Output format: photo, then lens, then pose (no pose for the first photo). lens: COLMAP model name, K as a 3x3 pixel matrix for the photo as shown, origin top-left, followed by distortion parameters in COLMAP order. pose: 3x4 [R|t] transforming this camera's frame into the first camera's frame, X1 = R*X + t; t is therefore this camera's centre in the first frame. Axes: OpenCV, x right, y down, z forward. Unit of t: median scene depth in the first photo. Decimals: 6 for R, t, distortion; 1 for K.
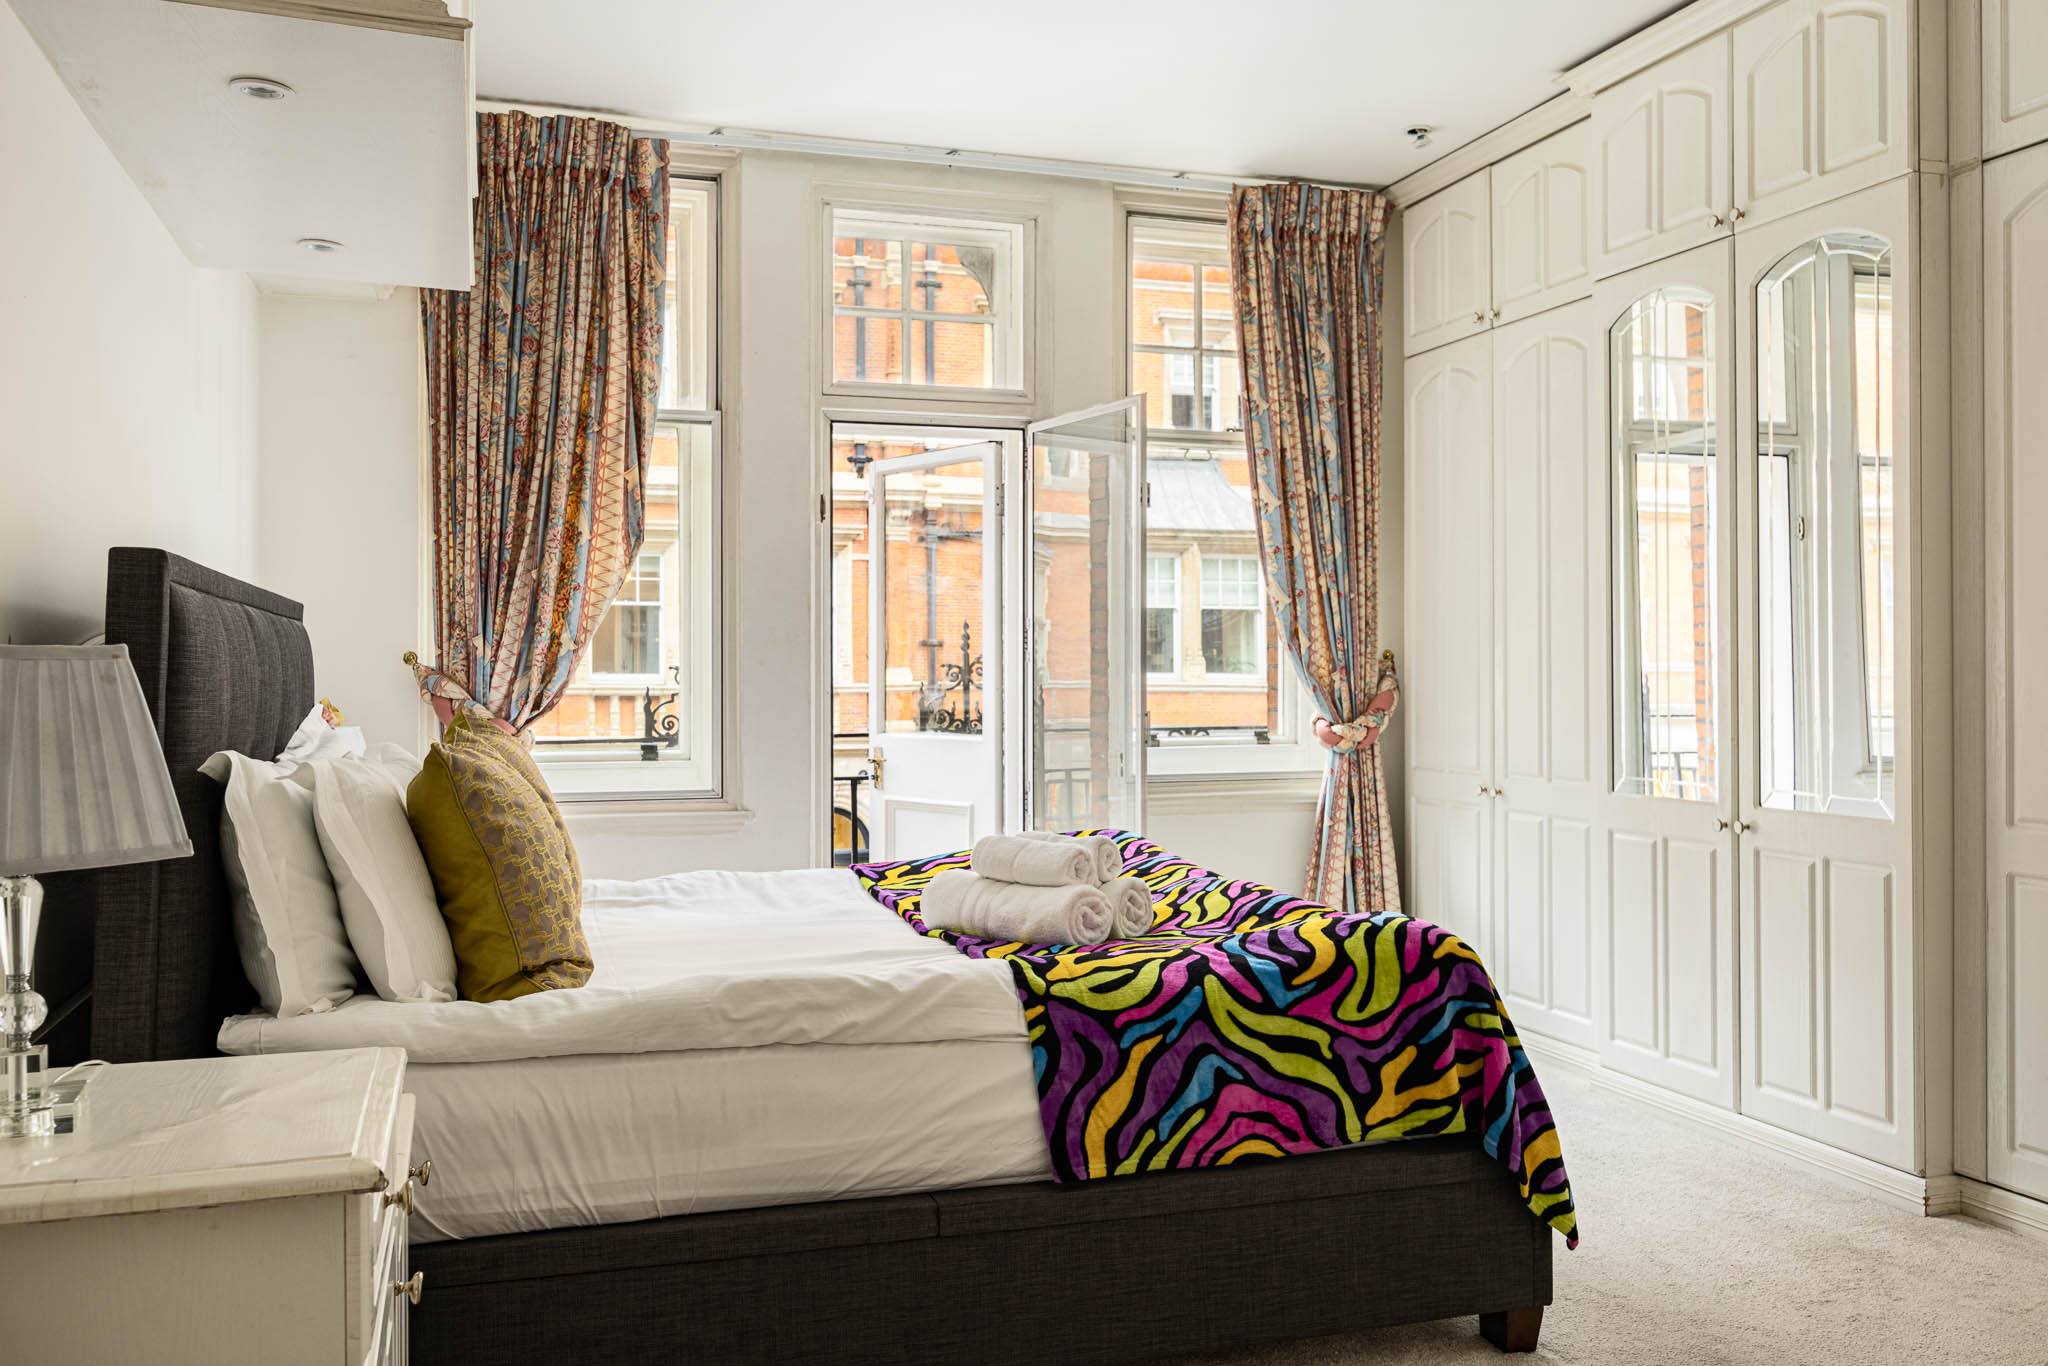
lens RADIAL K [[1611.9, 0, 1018.0], [0, 1611.9, 667.5], [0, 0, 1]] dist [-0.013264, 0.003696]
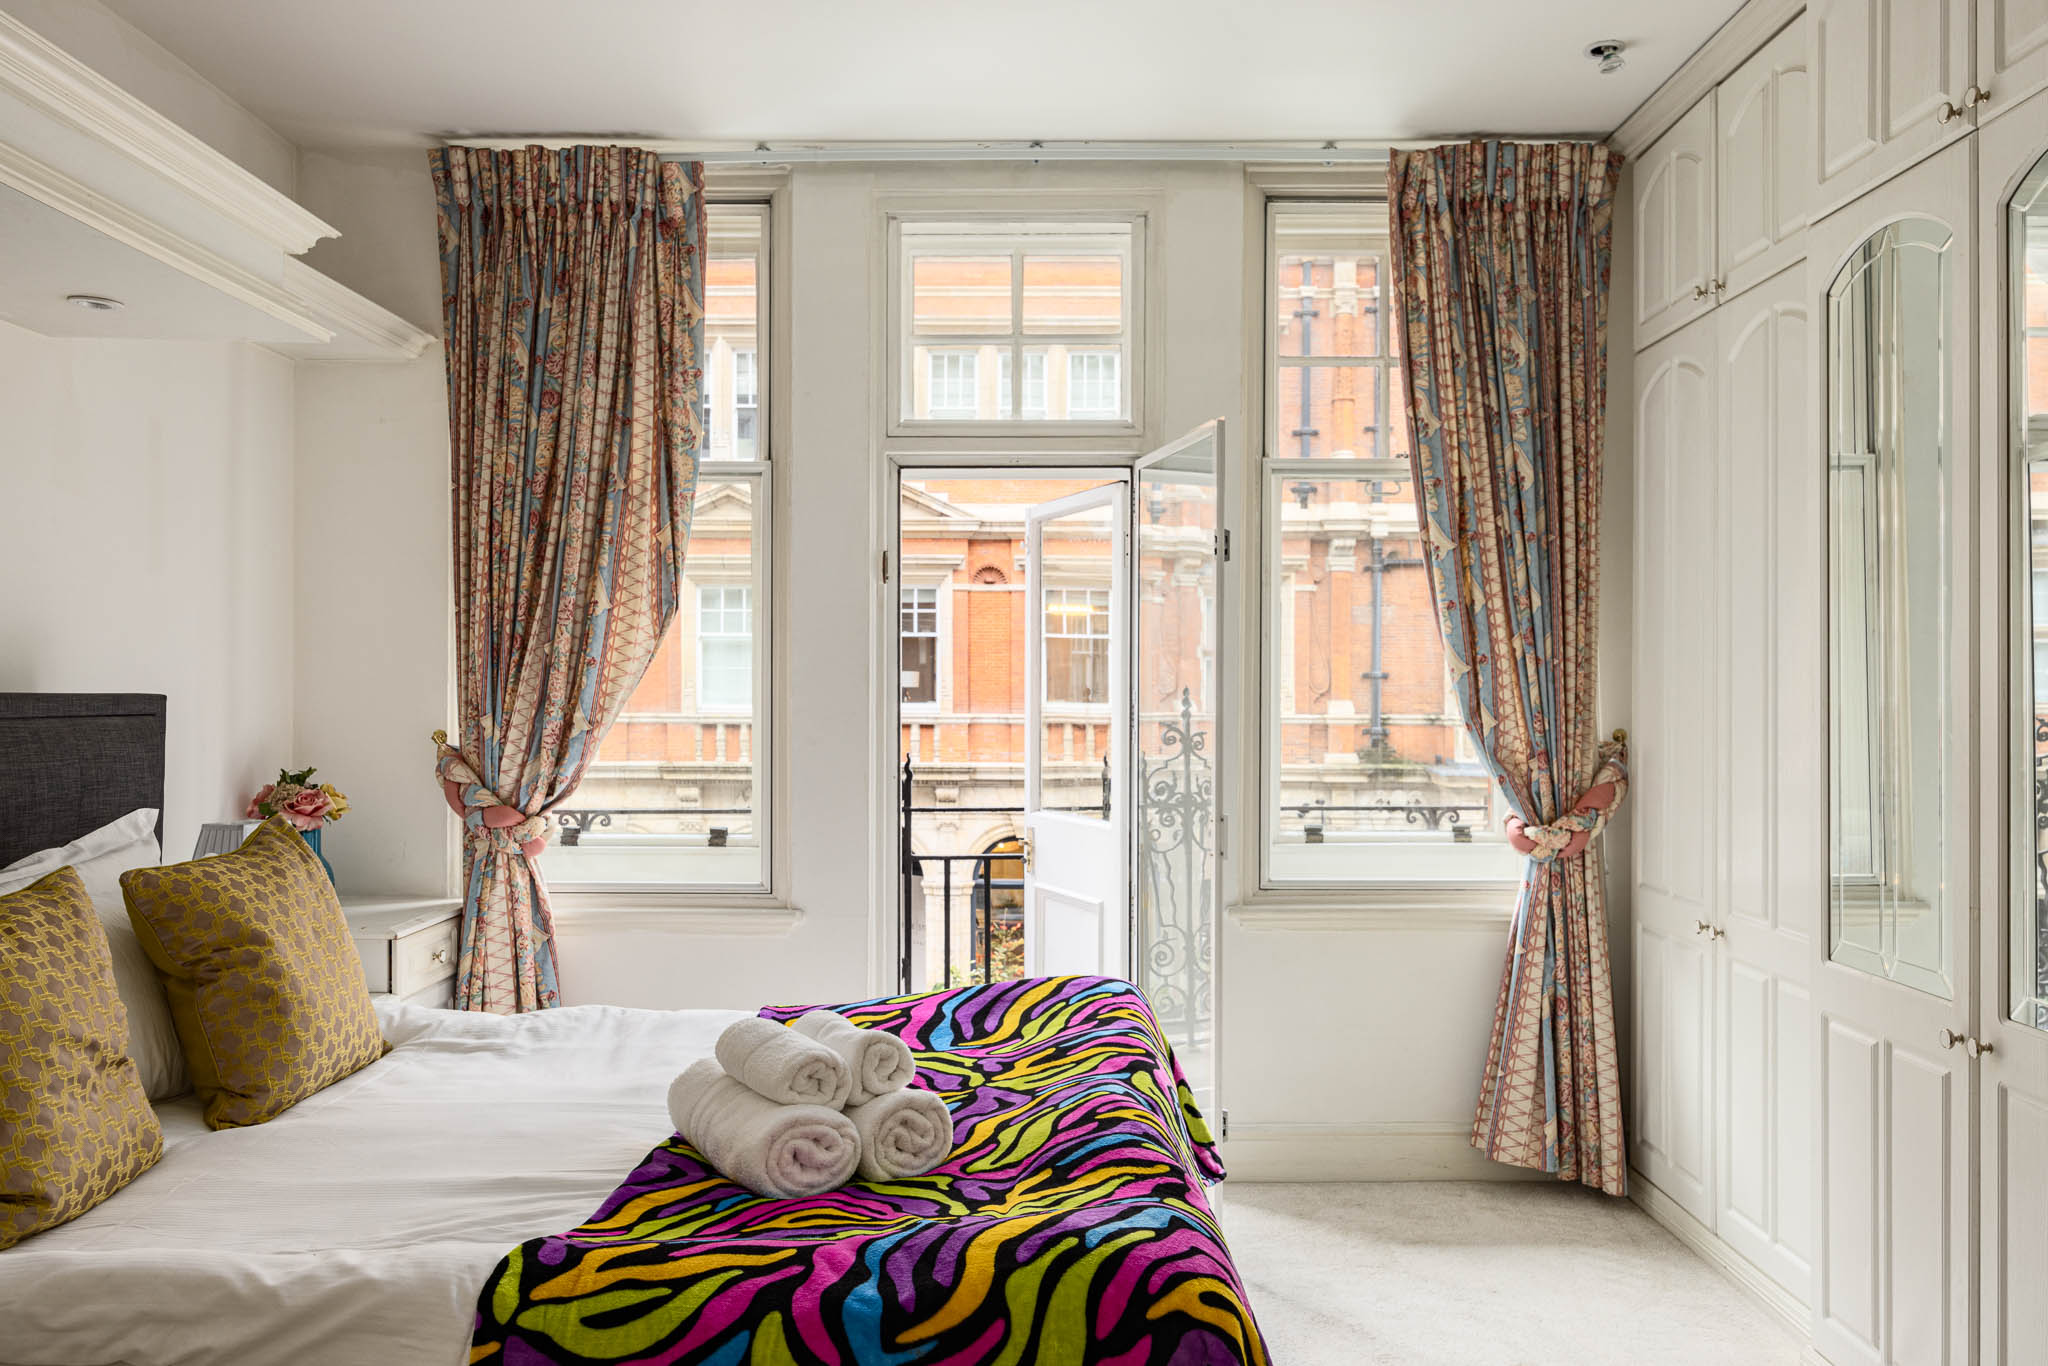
lens RADIAL K [[1538.8, 0, 1033.3], [0, 1538.8, 692.7], [0, 0, 1]] dist [-0.001122, -0.007186]
pose [[0.950591, 0.005193, -0.310403, 0.230895], [-0.004454, 0.999985, 0.003090, -0.035642], [0.310415, -0.001555, 0.950600, 0.245524]]
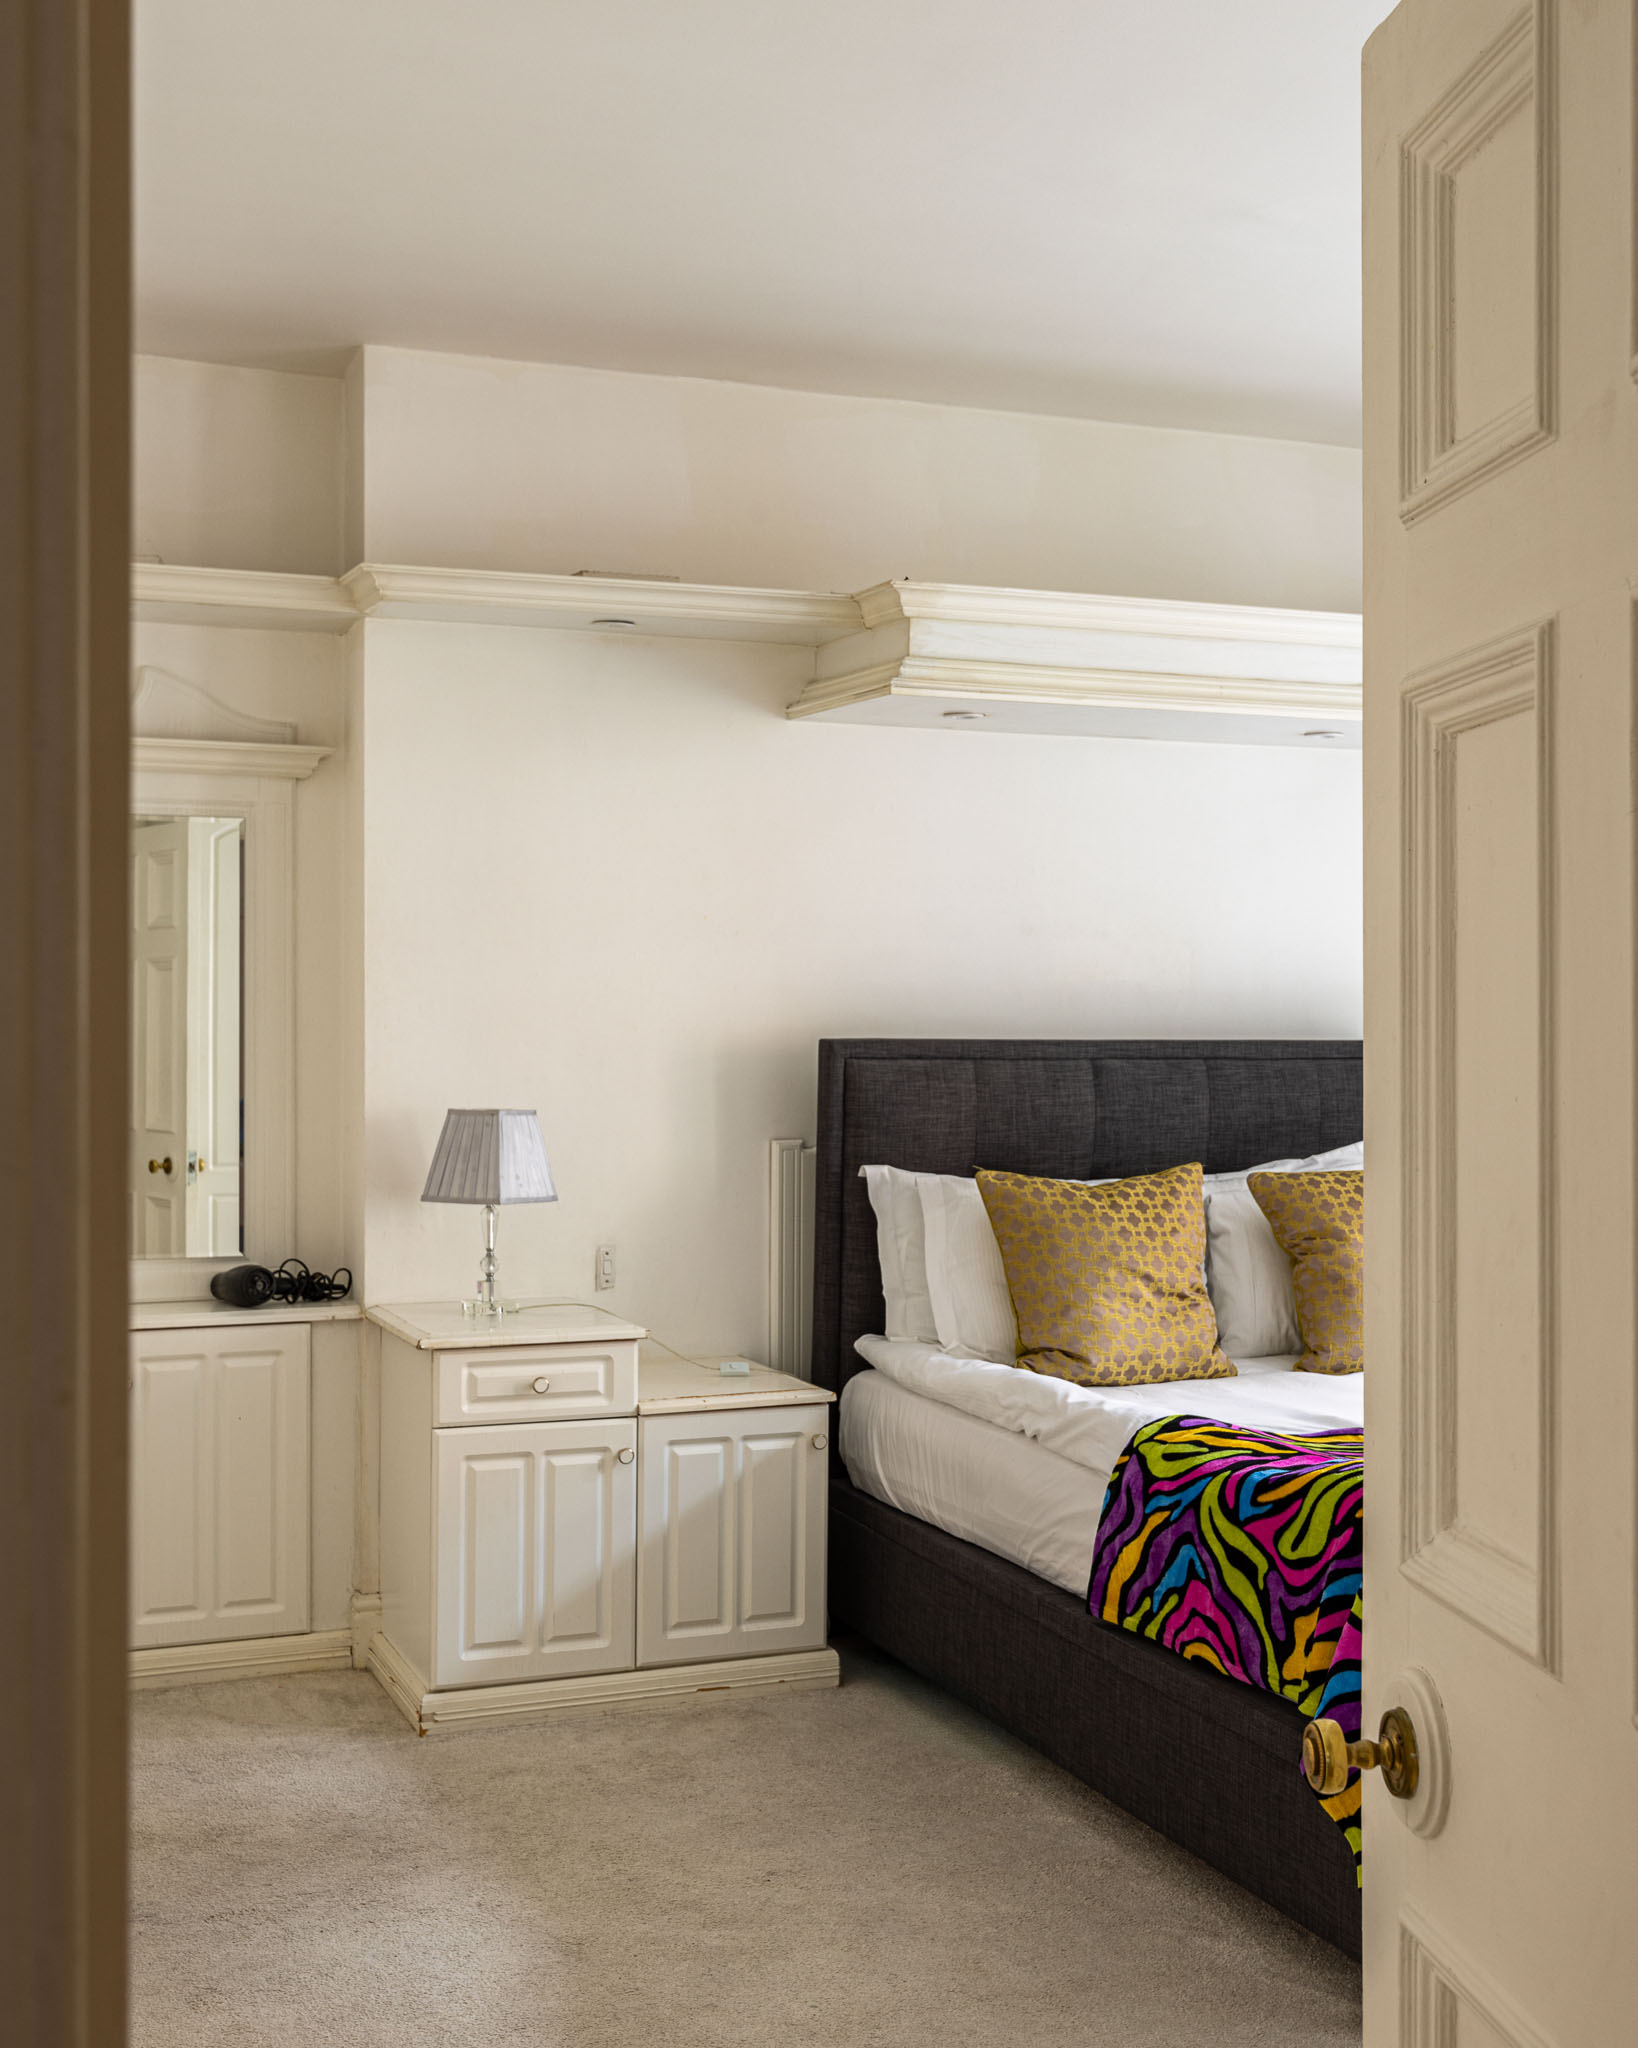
lens RADIAL K [[2332.2, 0, 818.8], [0, 2332.2, 1021.0], [0, 0, 1]] dist [0.009189, 0.000000]
pose [[0.071961, 0.004629, -0.997397, 0.832994], [-0.001450, 0.999989, 0.004536, -0.046492], [0.997406, 0.001120, 0.071967, 0.367731]]
